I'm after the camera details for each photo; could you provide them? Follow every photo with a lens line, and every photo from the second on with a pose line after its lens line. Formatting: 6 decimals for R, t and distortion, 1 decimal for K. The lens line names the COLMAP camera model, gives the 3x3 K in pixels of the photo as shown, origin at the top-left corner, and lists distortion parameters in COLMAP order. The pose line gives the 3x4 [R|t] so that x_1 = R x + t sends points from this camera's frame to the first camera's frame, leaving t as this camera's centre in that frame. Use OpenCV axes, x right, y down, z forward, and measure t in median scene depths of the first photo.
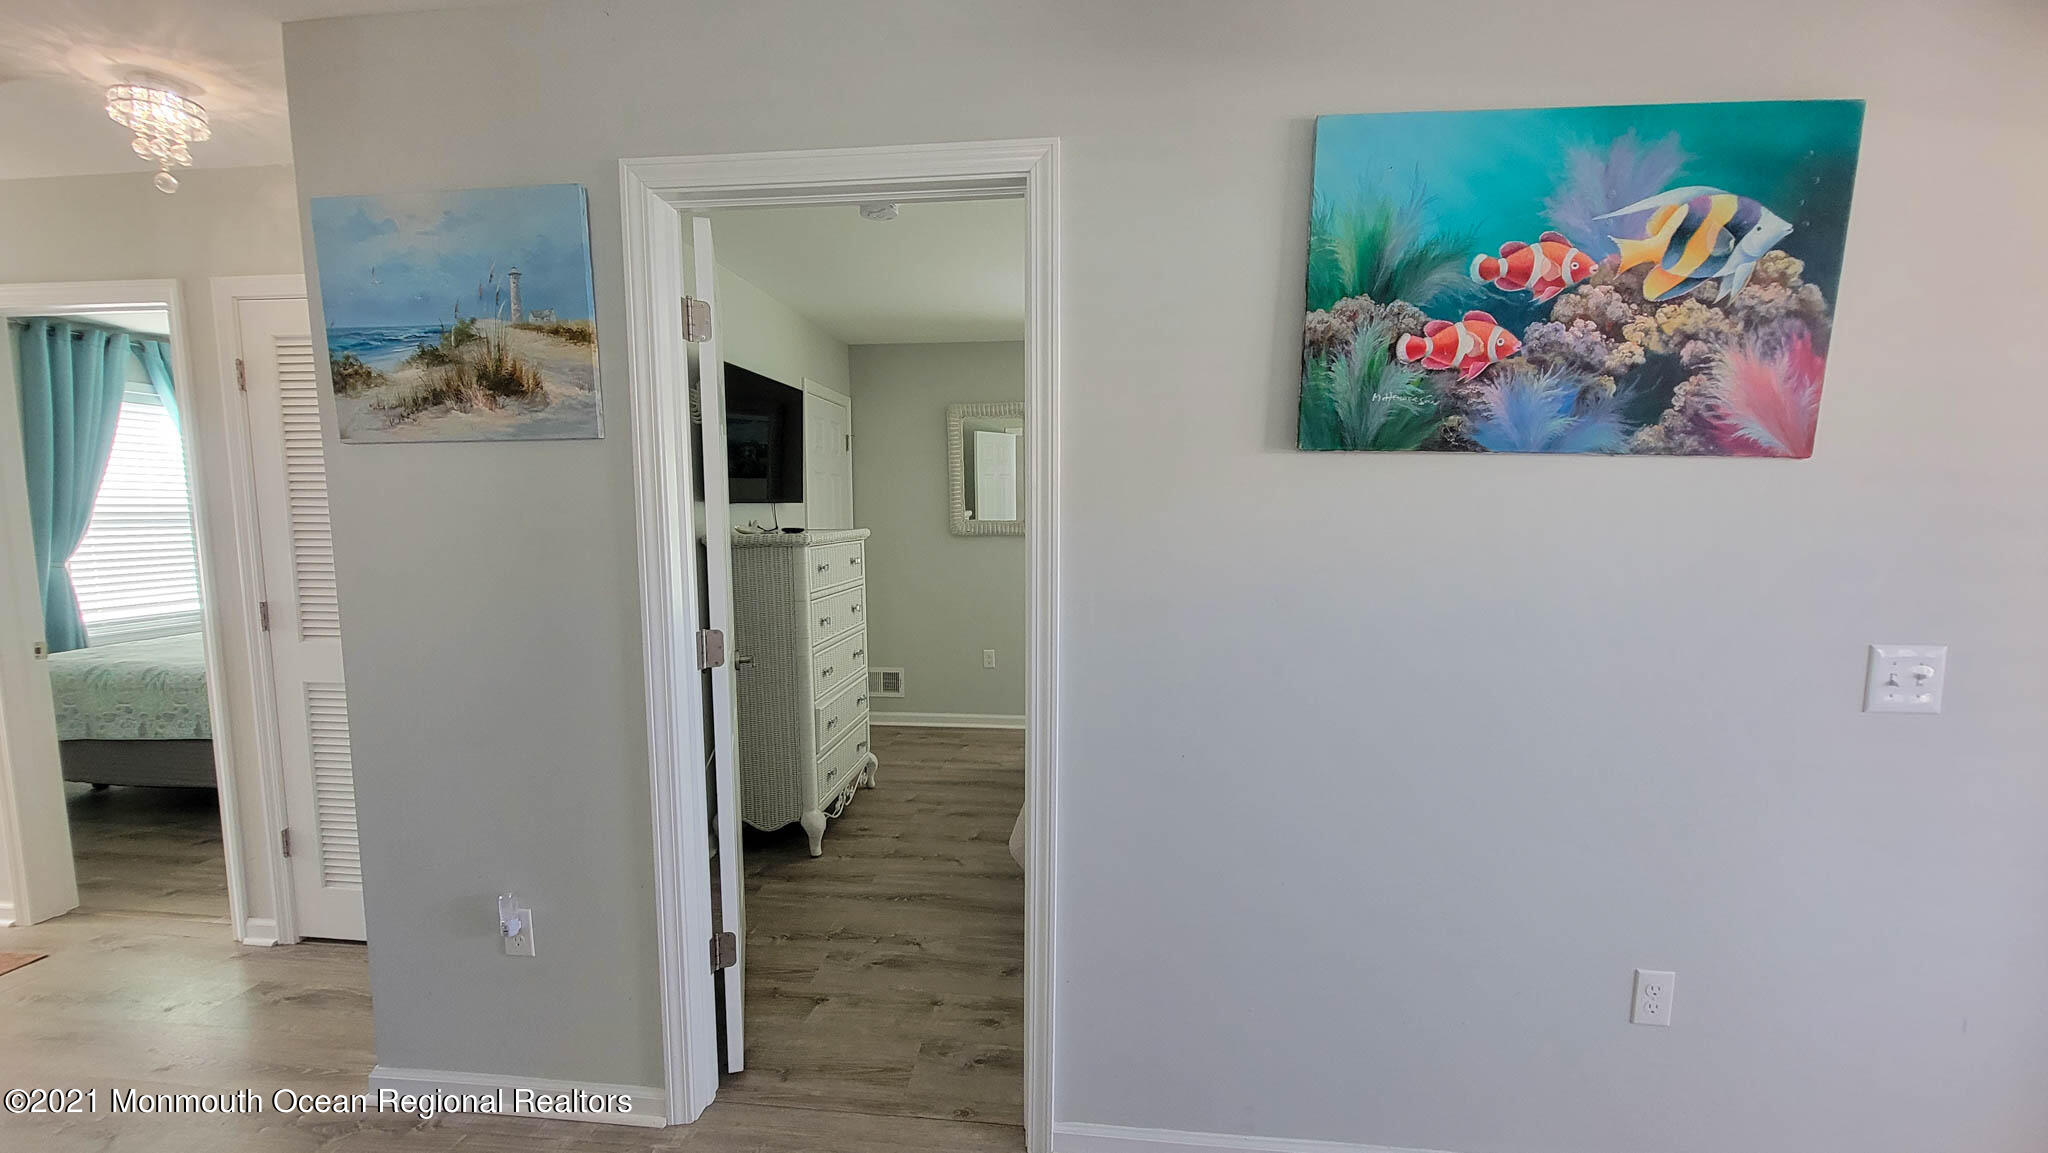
lens RADIAL K [[841.2, 0, 1018.8], [0, 841.2, 605.2], [0, 0, 1]] dist [-0.000957, -0.001698]
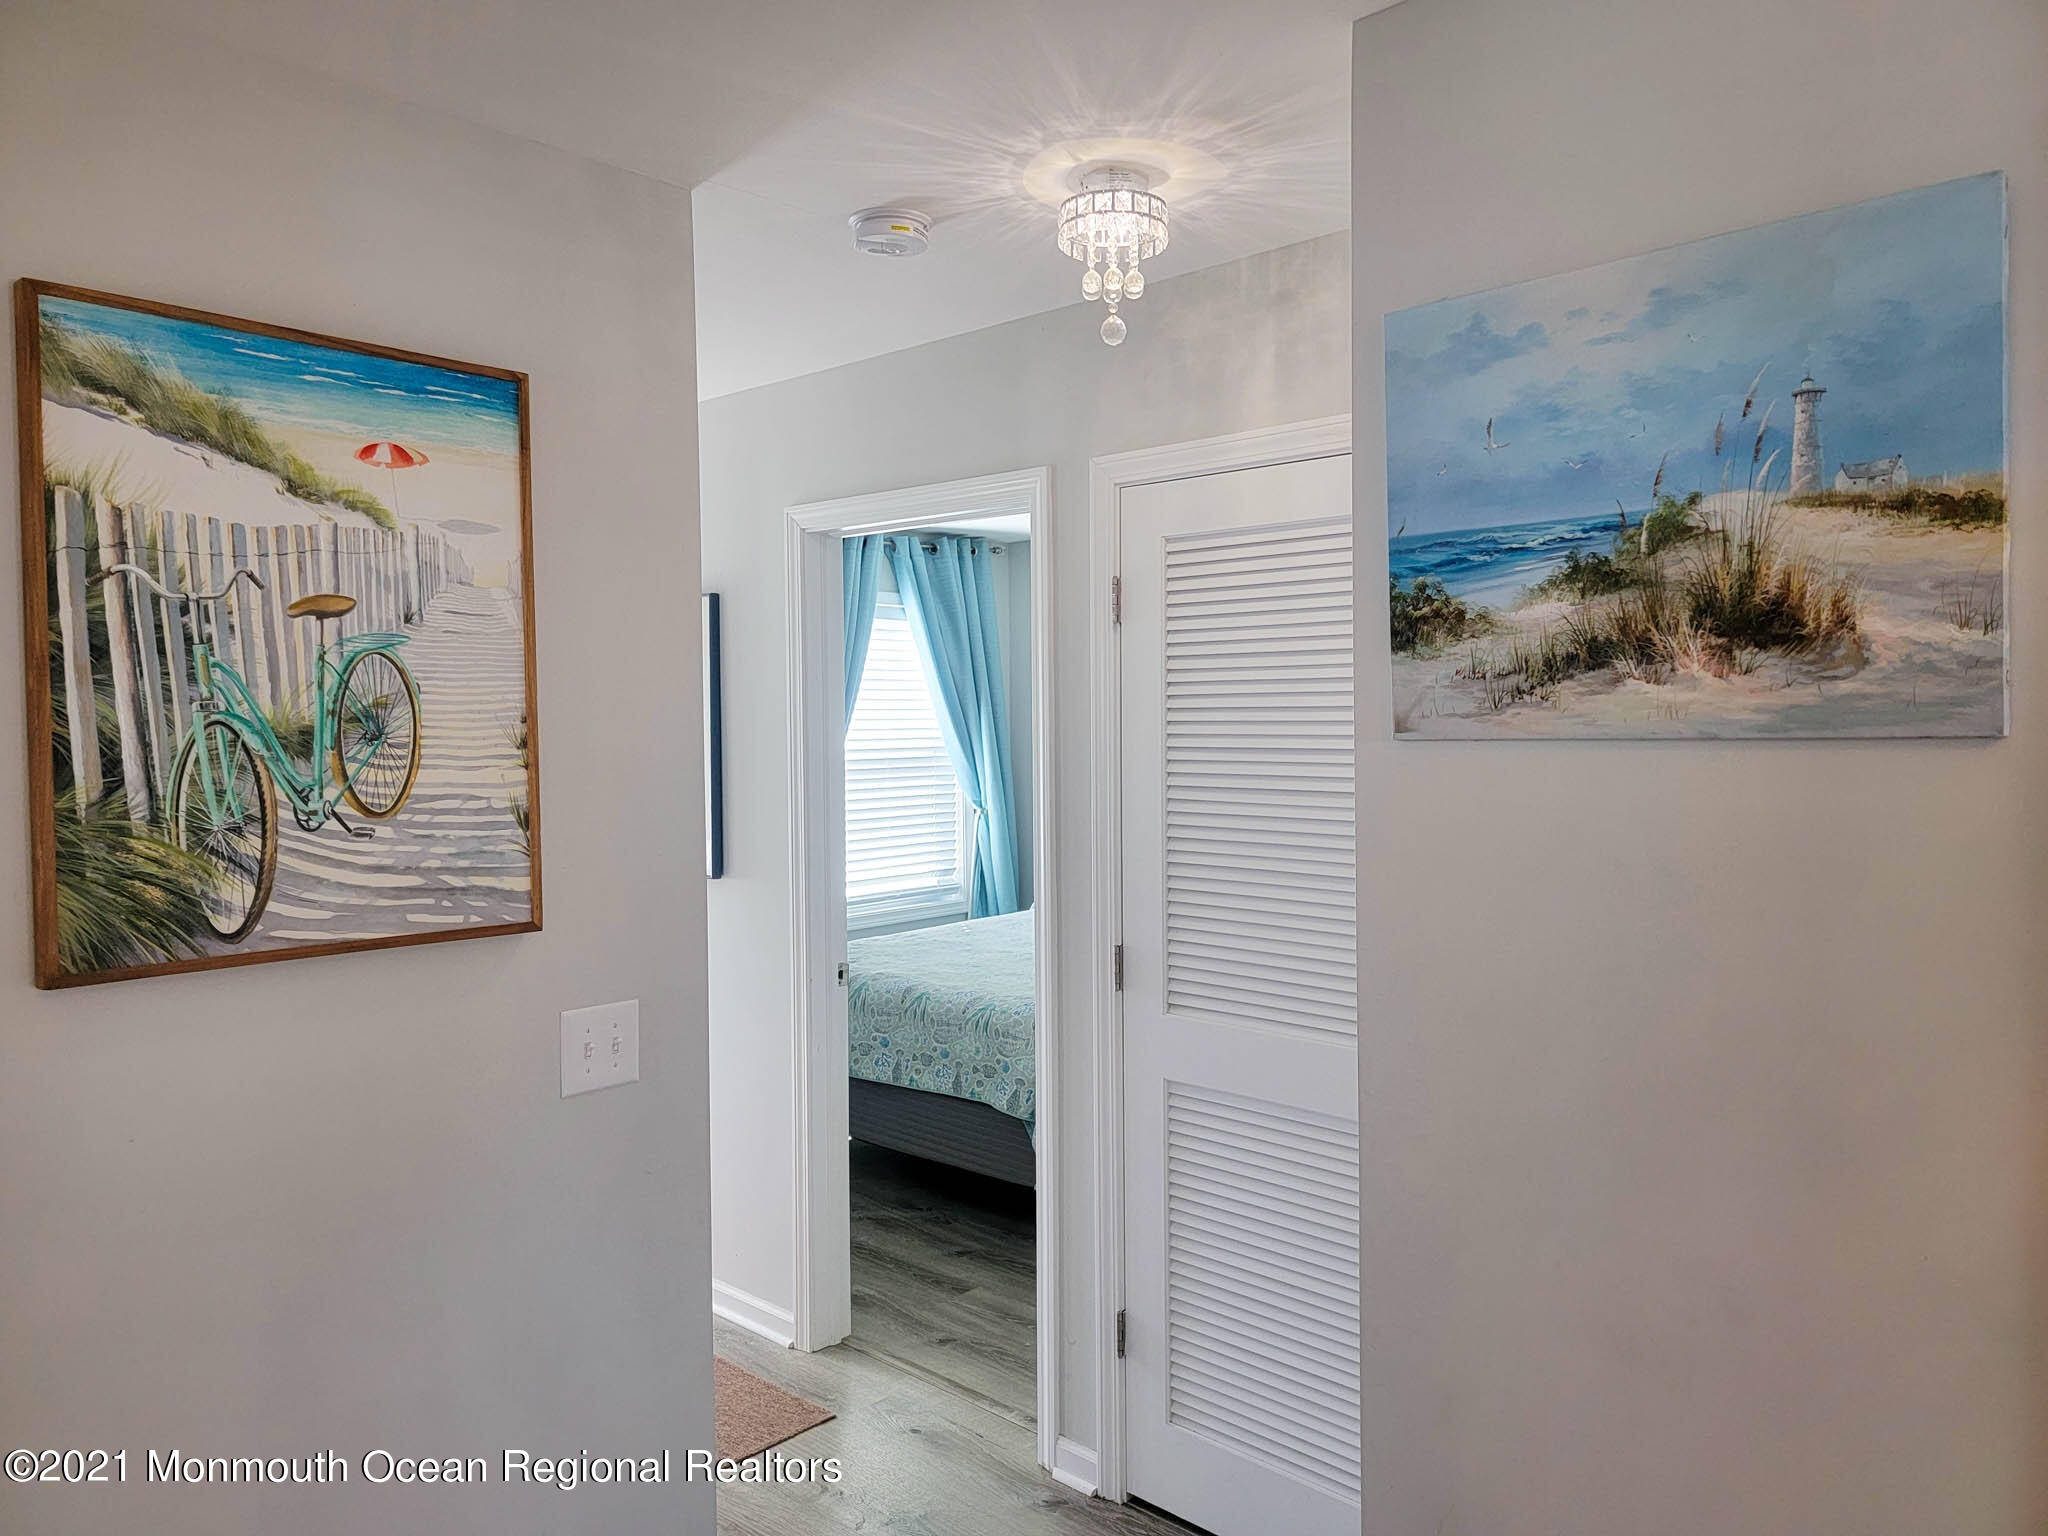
lens RADIAL K [[1433.9, 0, 1004.1], [0, 1433.9, 775.5], [0, 0, 1]] dist [0.063582, -0.039519]
pose [[0.793009, 0.018778, -0.608920, -0.397823], [-0.061338, 0.996907, -0.049138, -0.098244], [0.606114, 0.076317, 0.791708, 0.085028]]
